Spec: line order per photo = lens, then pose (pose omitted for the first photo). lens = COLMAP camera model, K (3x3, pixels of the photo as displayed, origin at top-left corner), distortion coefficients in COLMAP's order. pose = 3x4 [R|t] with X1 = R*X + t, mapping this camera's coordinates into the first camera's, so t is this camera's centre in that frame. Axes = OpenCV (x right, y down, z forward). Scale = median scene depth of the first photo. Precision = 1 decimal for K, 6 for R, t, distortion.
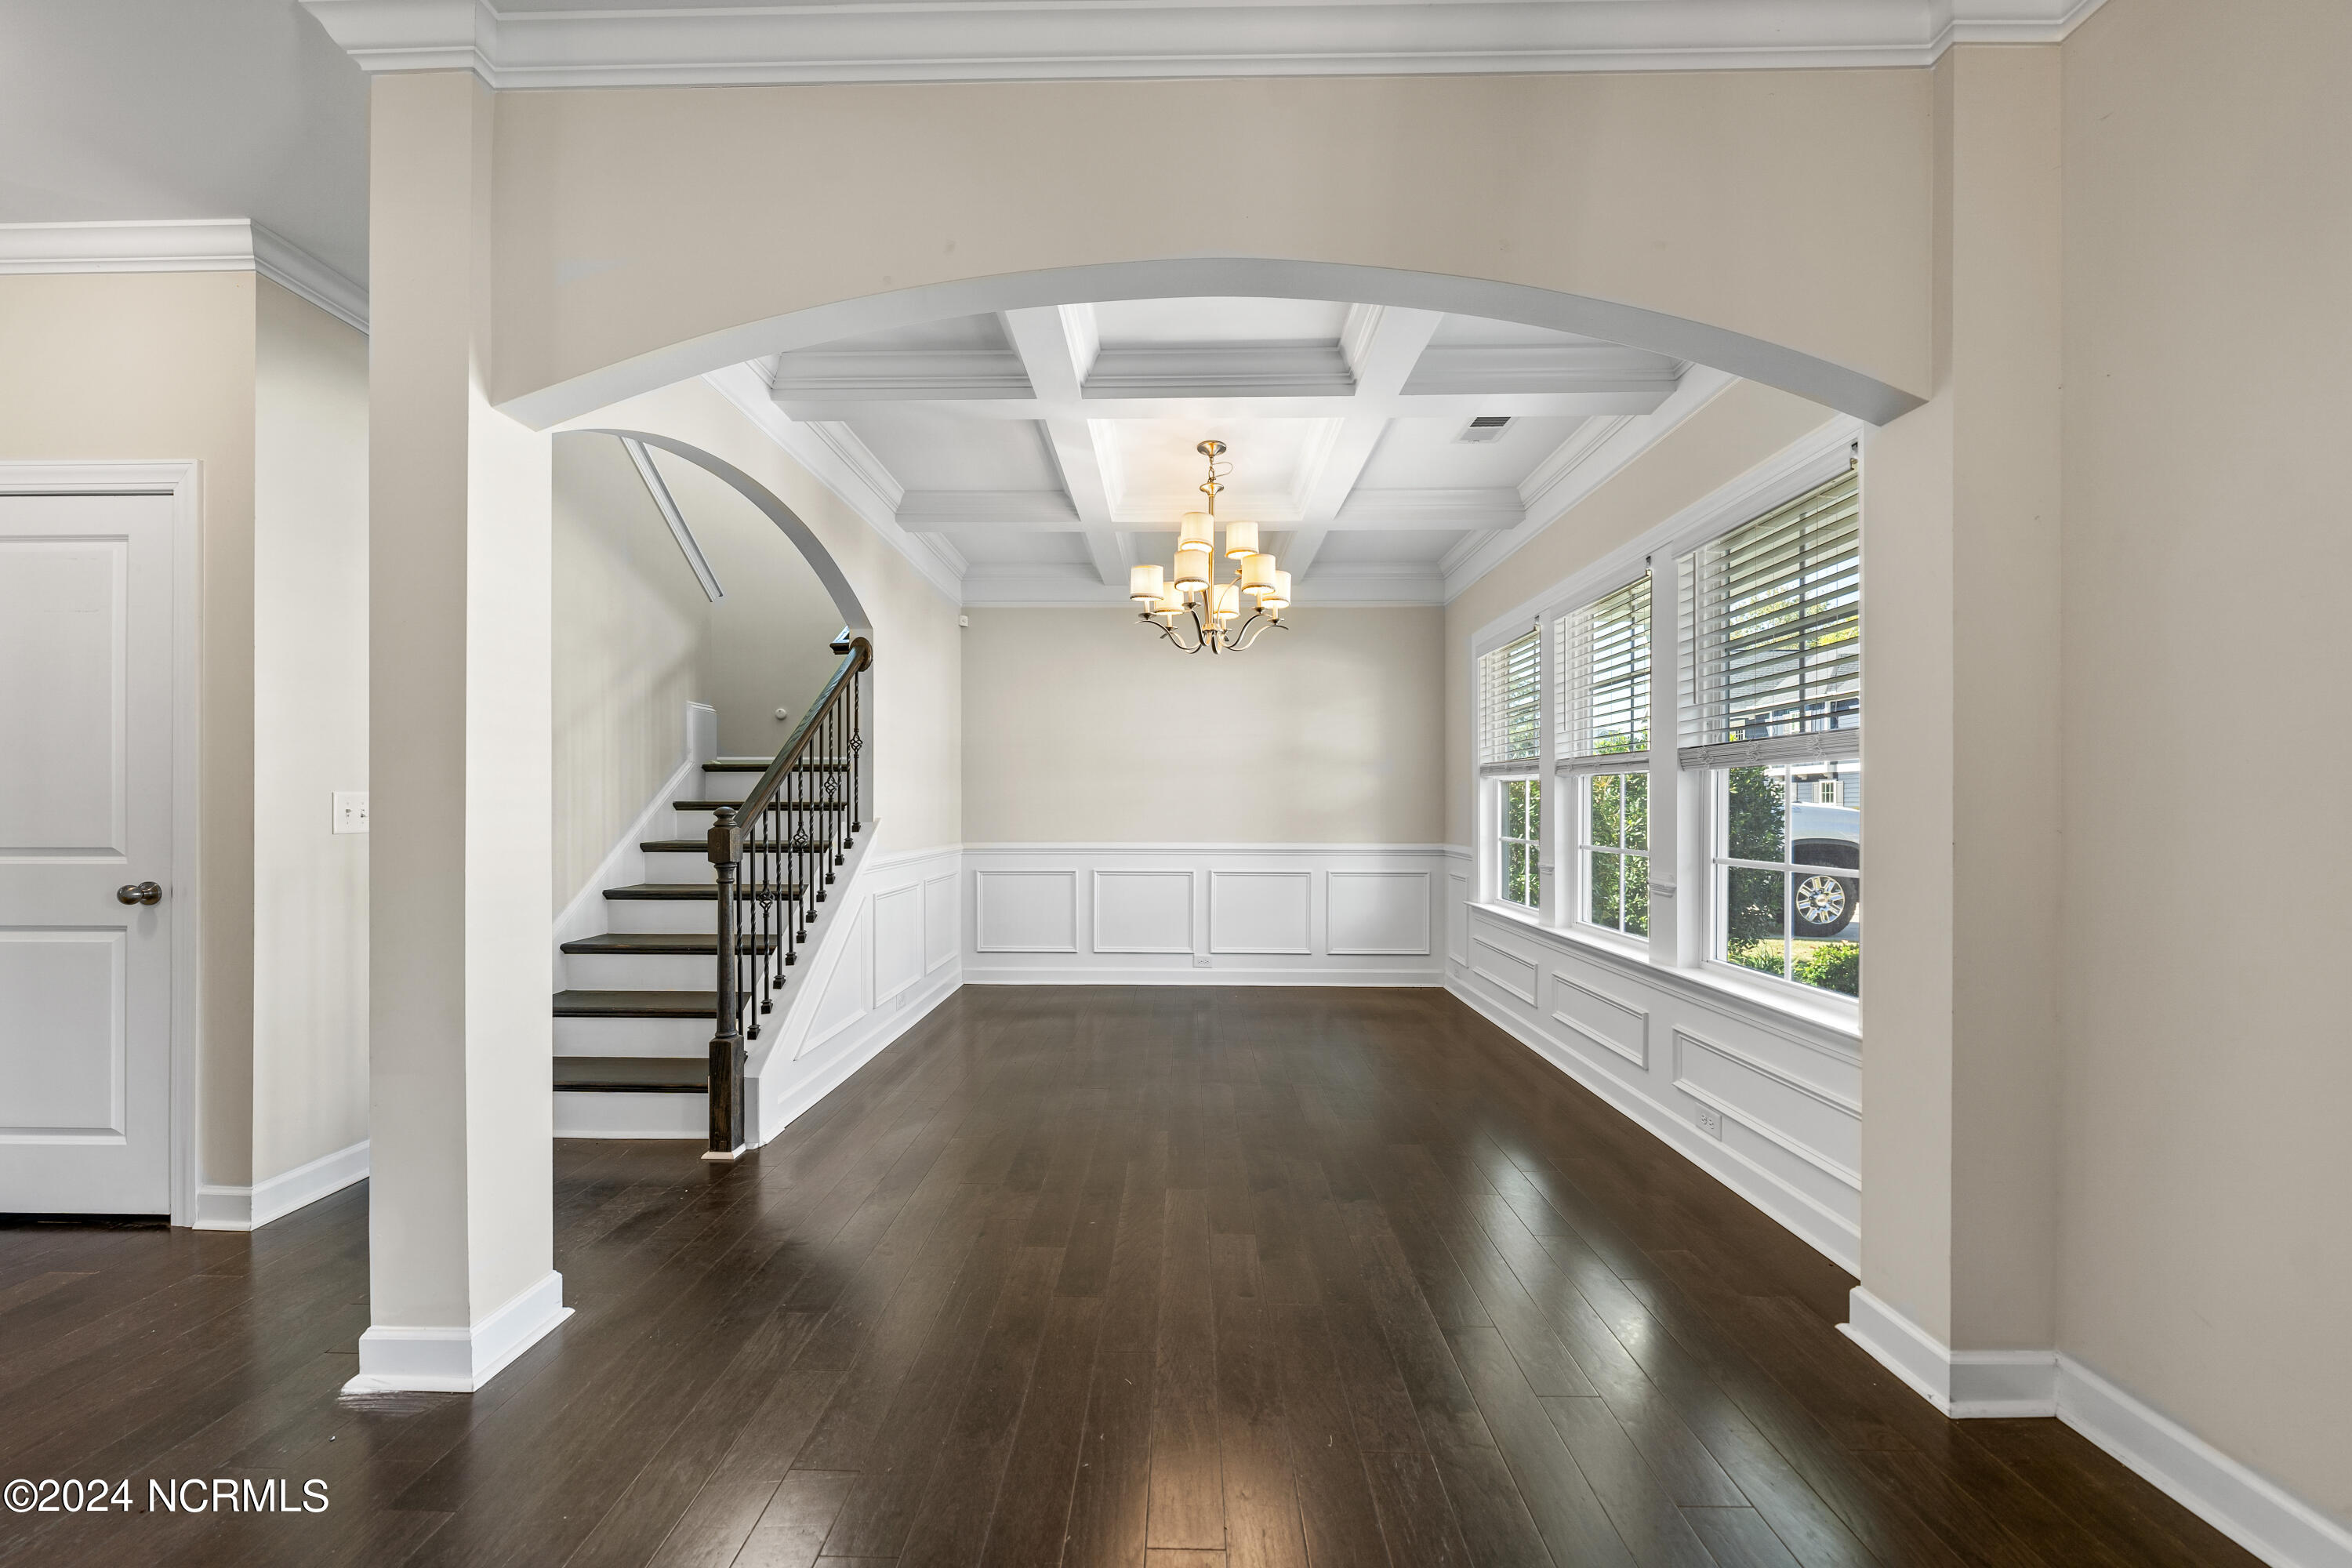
lens RADIAL K [[814.8, 0, 1172.3], [0, 814.8, 801.9], [0, 0, 1]] dist [-0.001311, -0.000174]
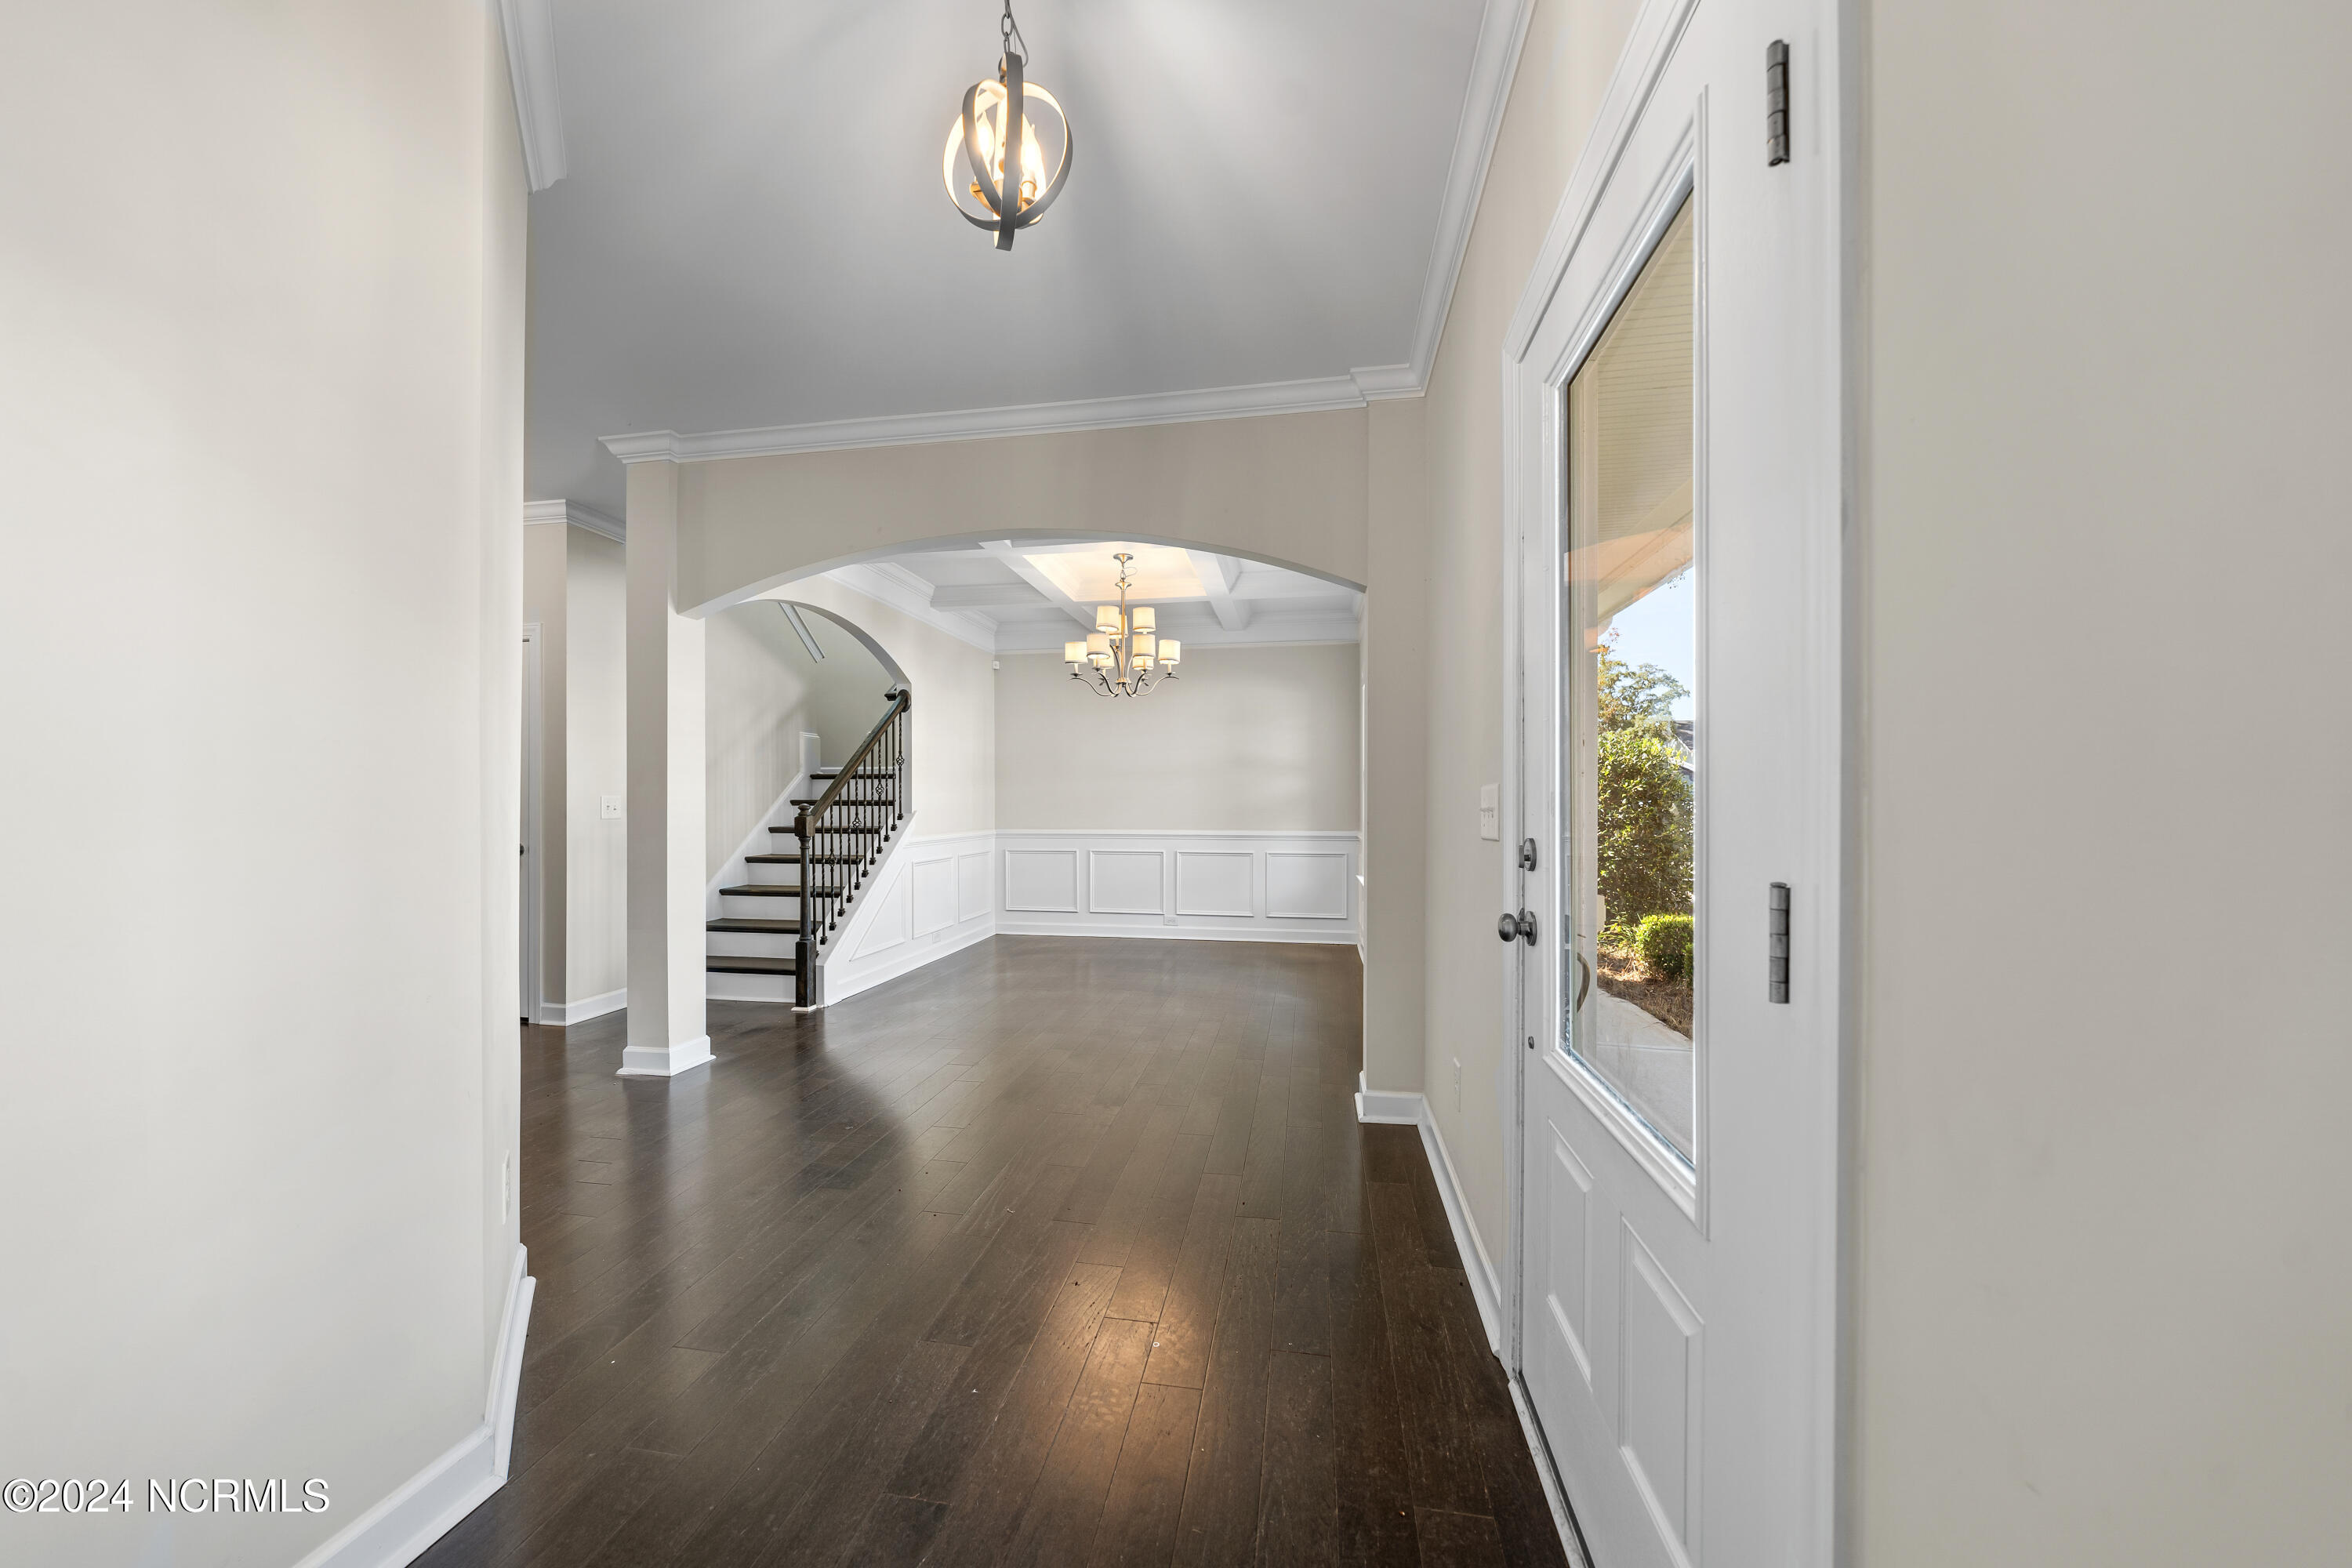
lens RADIAL K [[803.3, 0, 1174.0], [0, 803.3, 794.0], [0, 0, 1]] dist [0.001403, 0.000050]
pose [[0.988720, -0.002971, -0.149744, 0.364363], [0.002545, 0.999992, -0.003037, -0.005543], [0.149751, 0.002622, 0.988720, -0.423389]]
